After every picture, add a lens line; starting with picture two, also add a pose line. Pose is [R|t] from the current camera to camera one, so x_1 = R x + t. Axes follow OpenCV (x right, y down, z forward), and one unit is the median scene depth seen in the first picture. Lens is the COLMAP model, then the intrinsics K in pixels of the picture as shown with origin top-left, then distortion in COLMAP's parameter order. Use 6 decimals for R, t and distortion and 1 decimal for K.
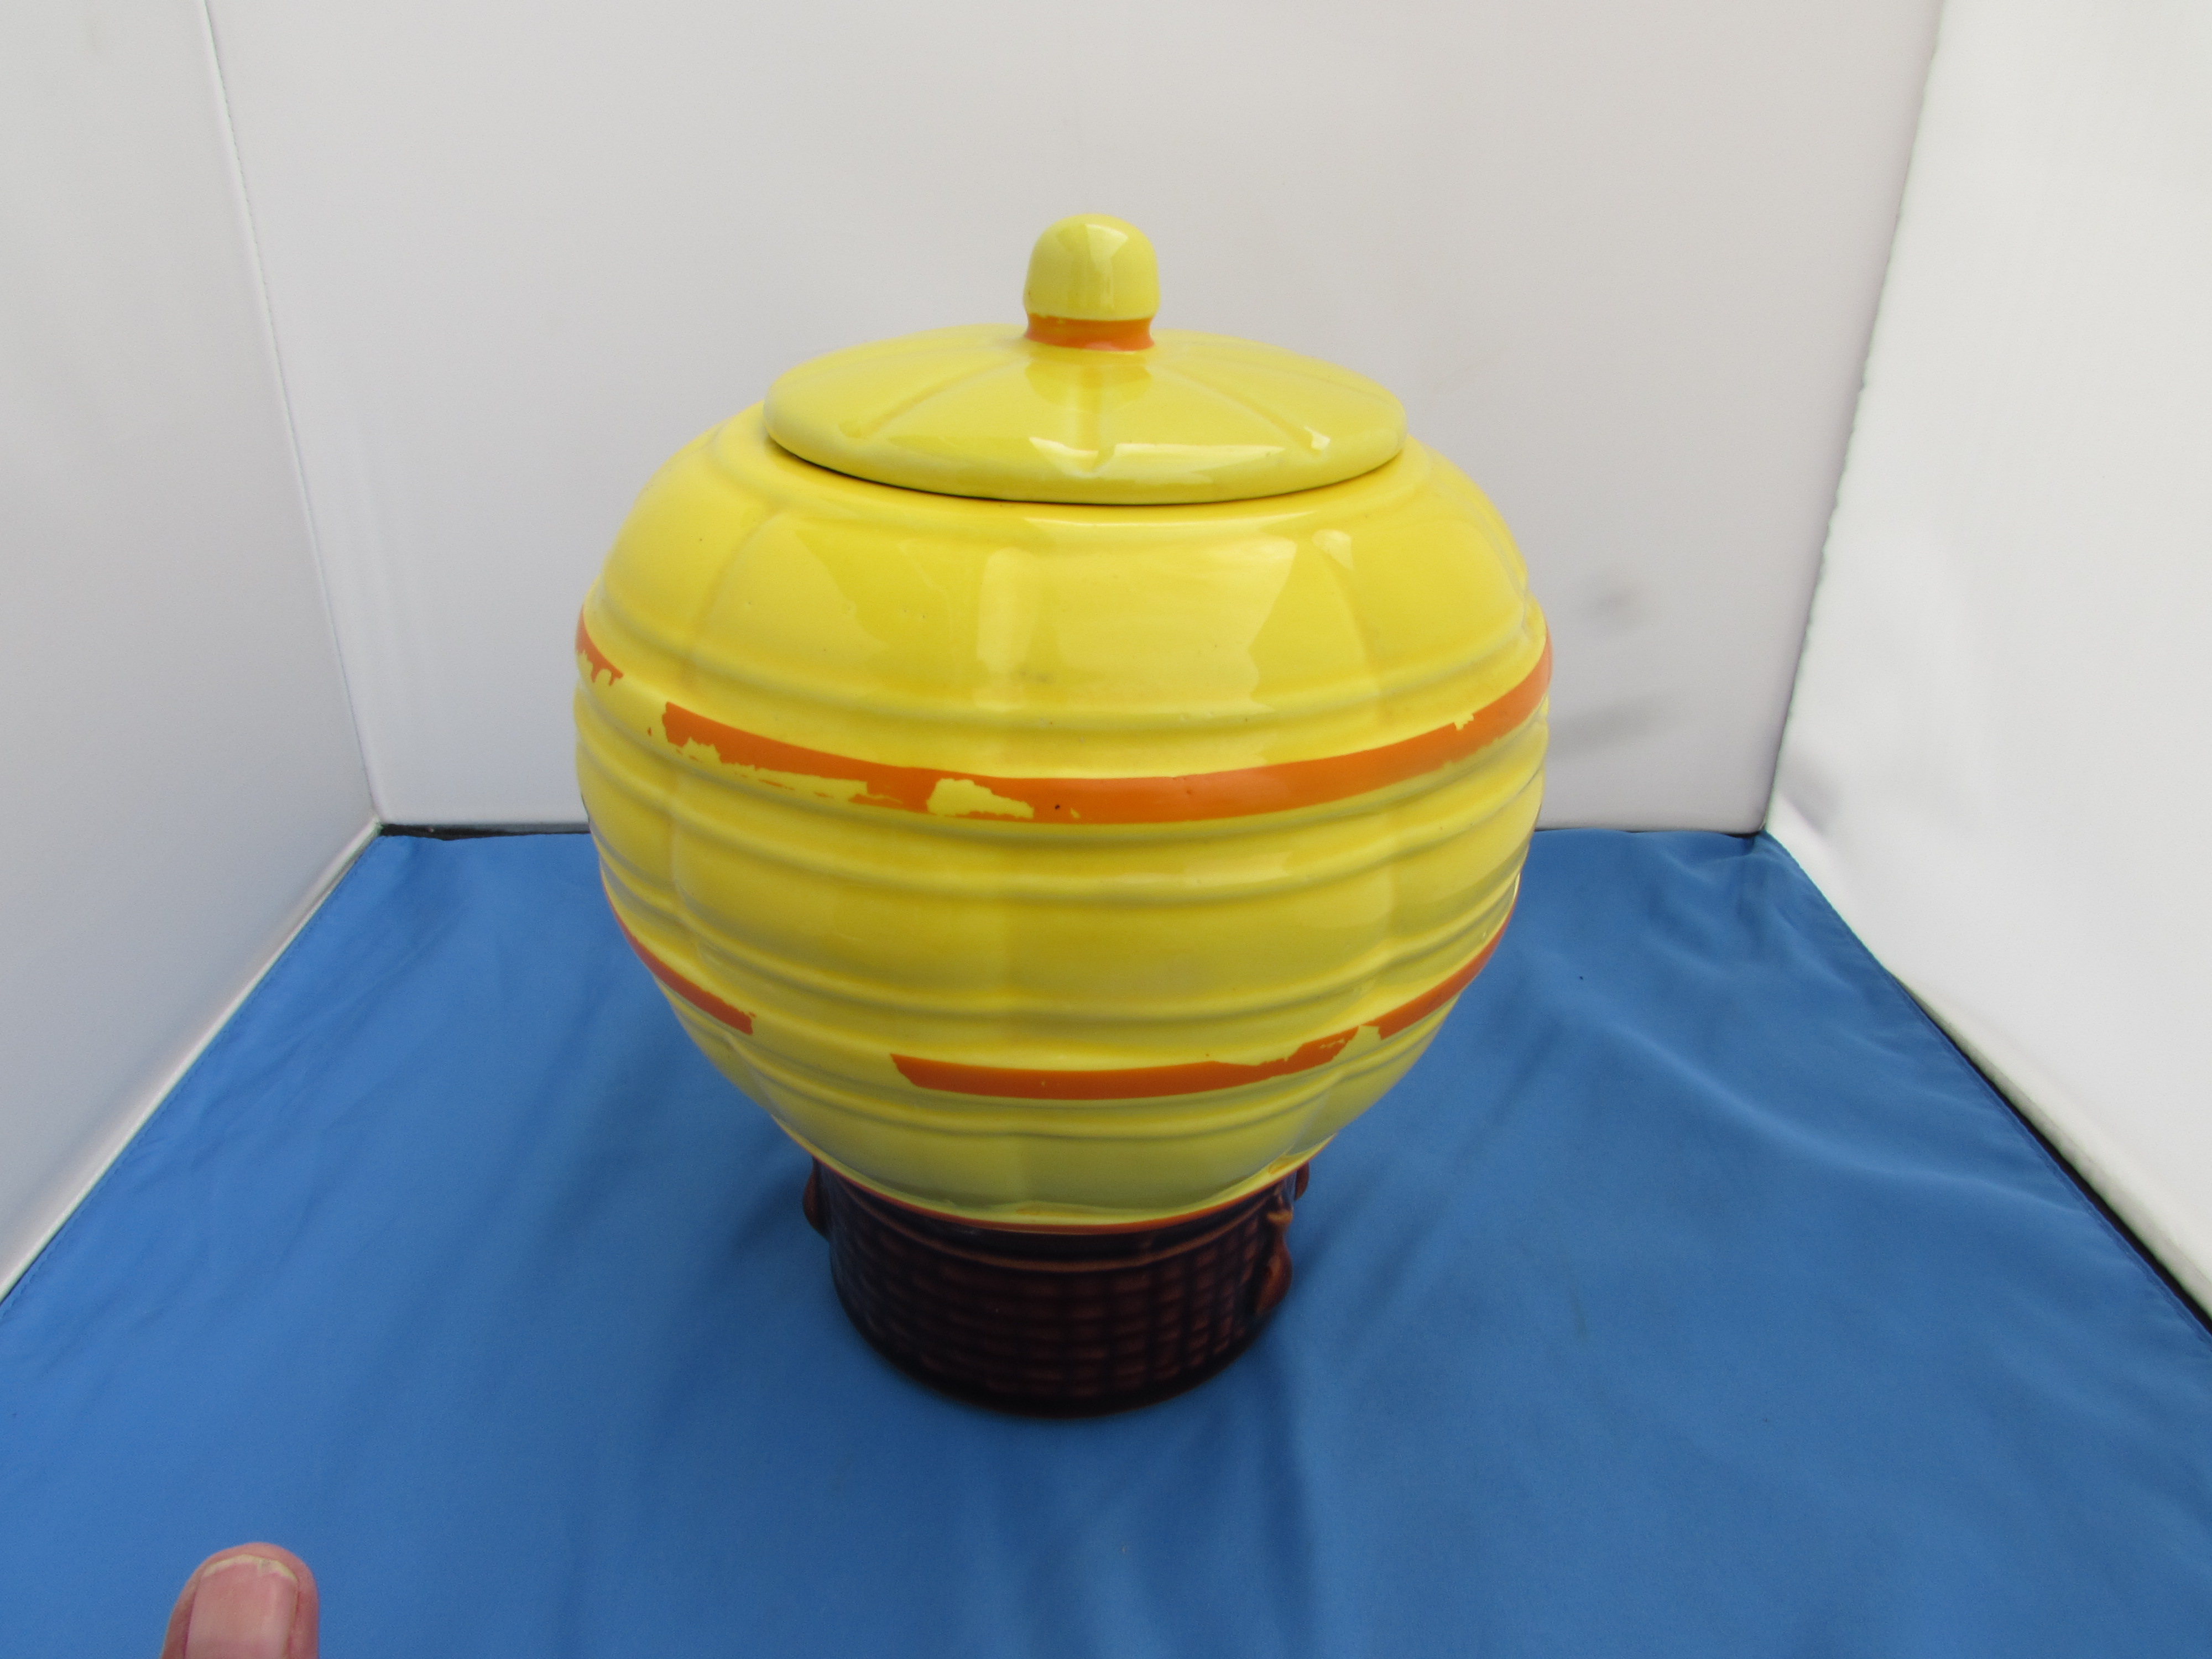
lens RADIAL K [[1558.5, 0, 1103.5], [0, 1558.5, 823.3], [0, 0, 1]] dist [-0.009450, -0.005643]
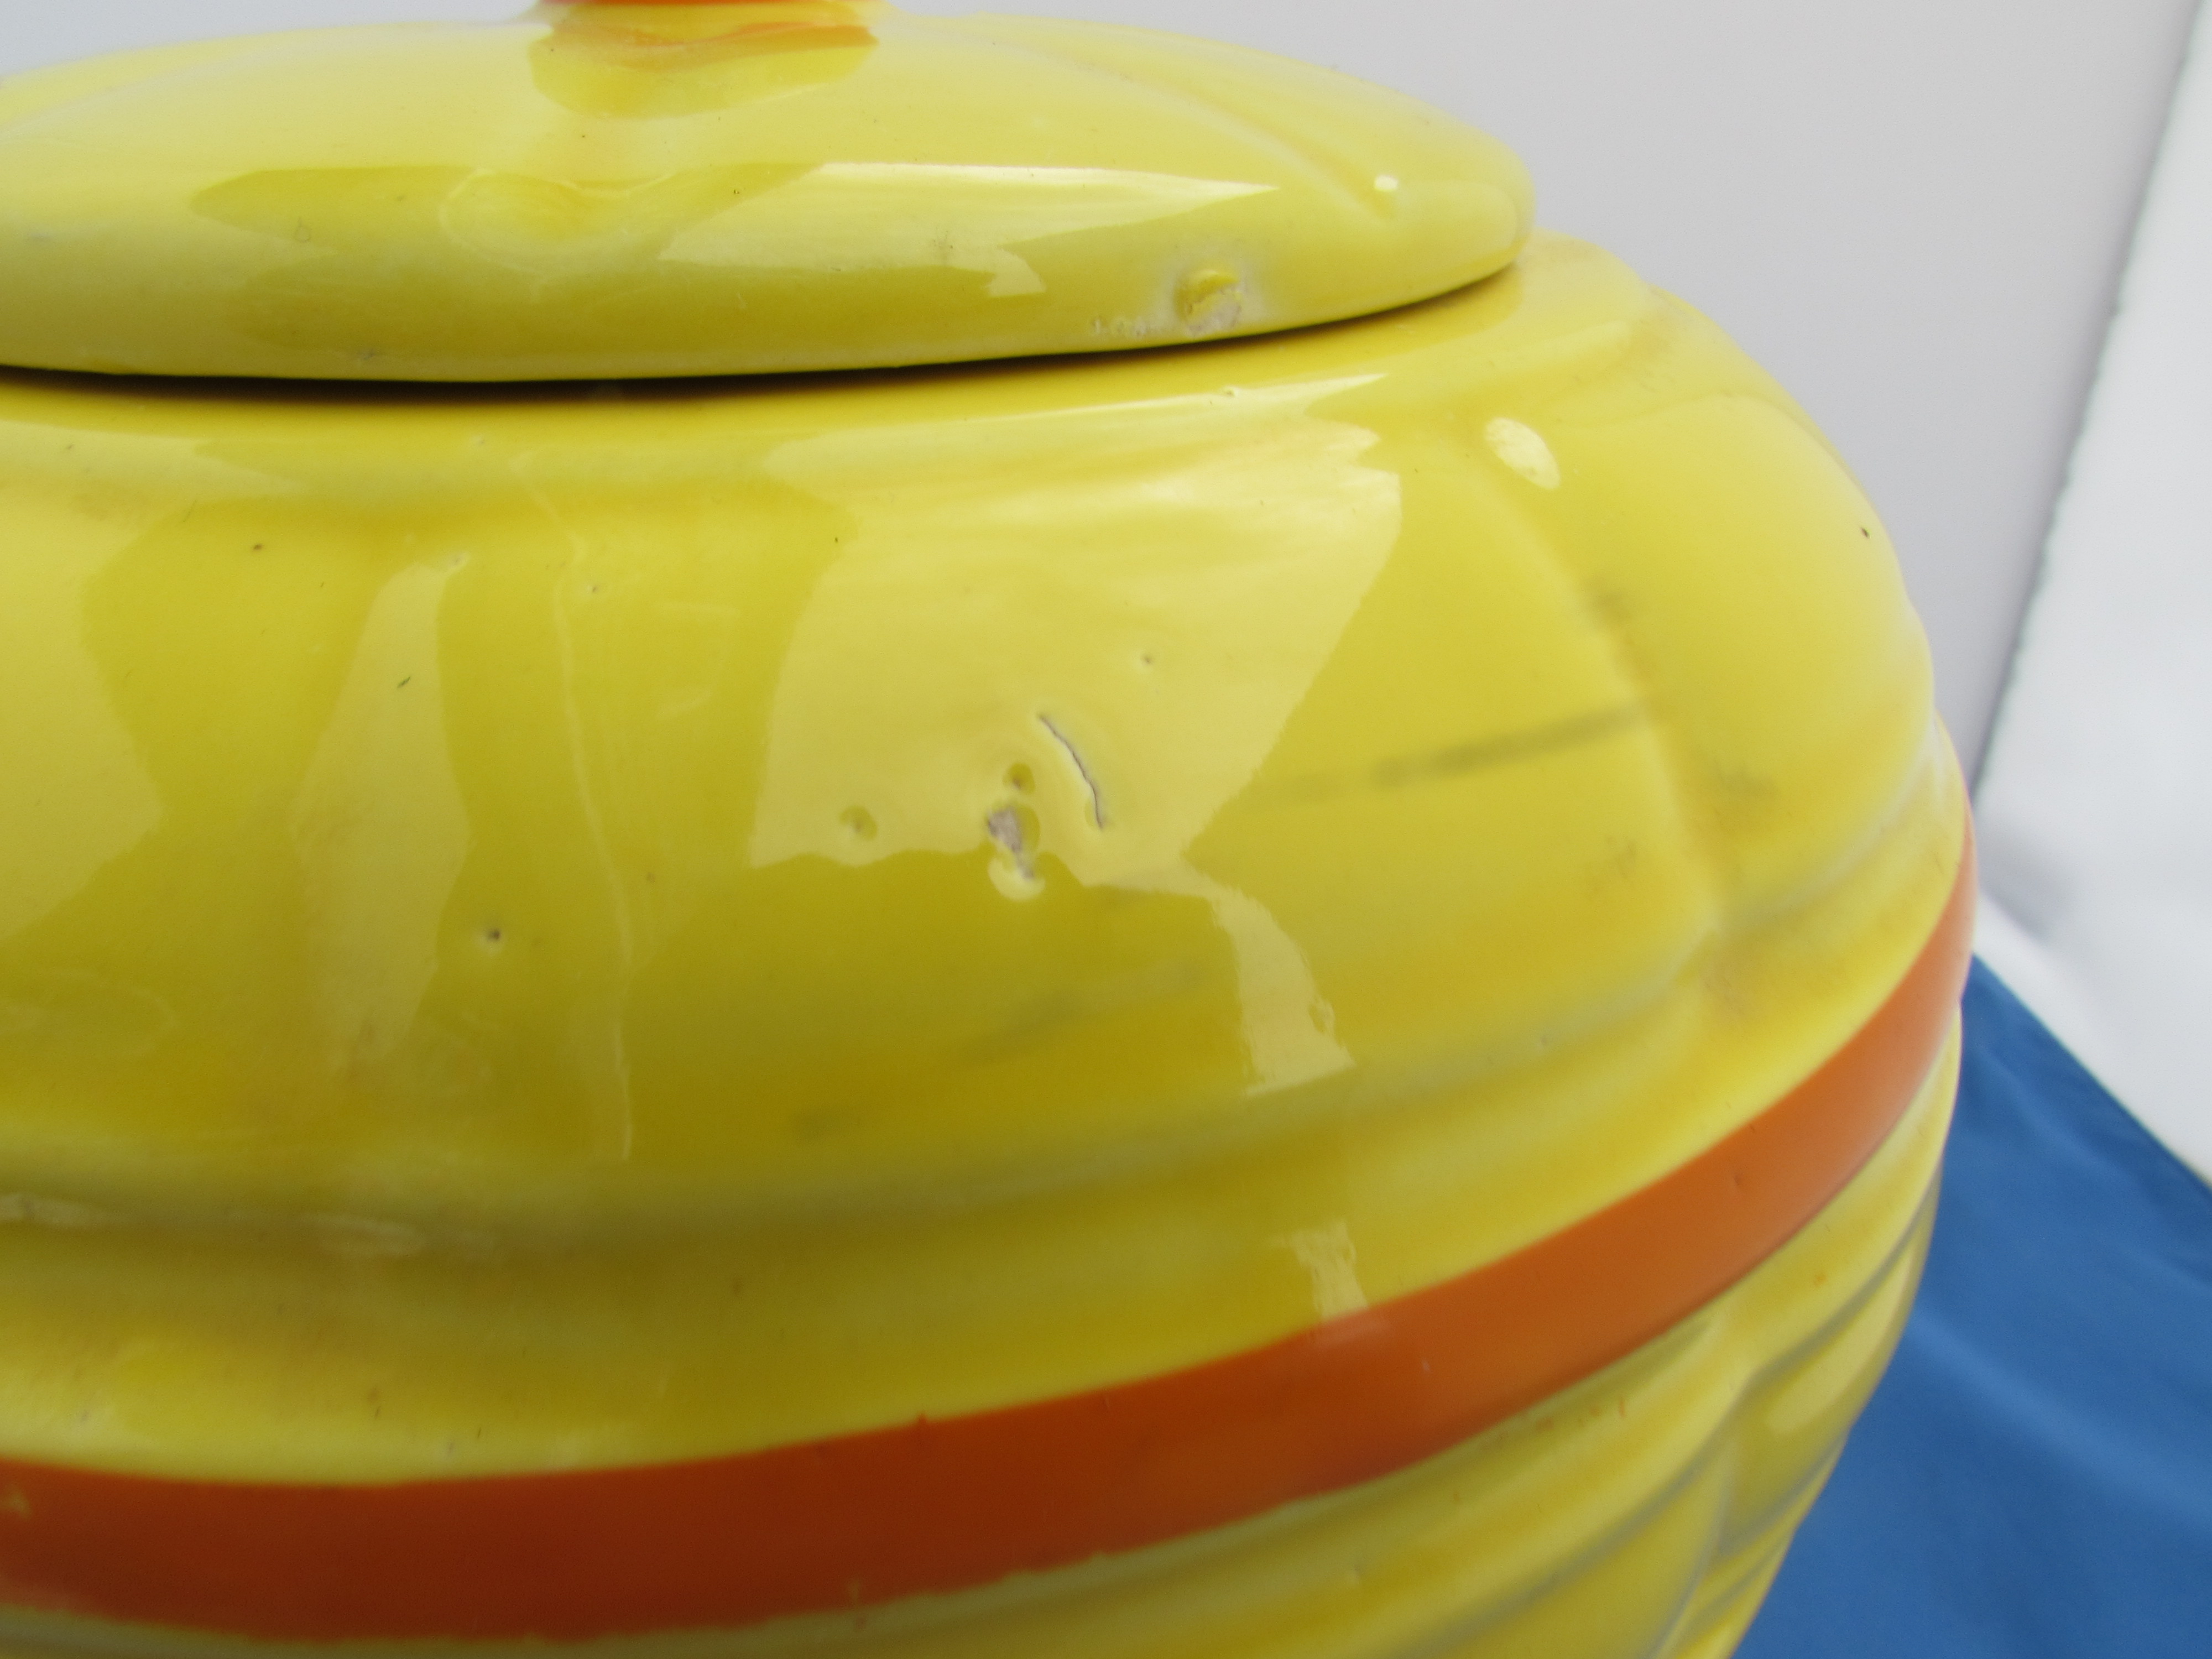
lens RADIAL K [[1558.5, 0, 1103.5], [0, 1558.5, 823.3], [0, 0, 1]] dist [-0.009450, -0.005643]
pose [[0.999923, -0.000143, 0.012429, 0.023187], [0.000403, 0.999782, -0.020893, -0.036341], [-0.012423, 0.020896, 0.999704, 0.321183]]
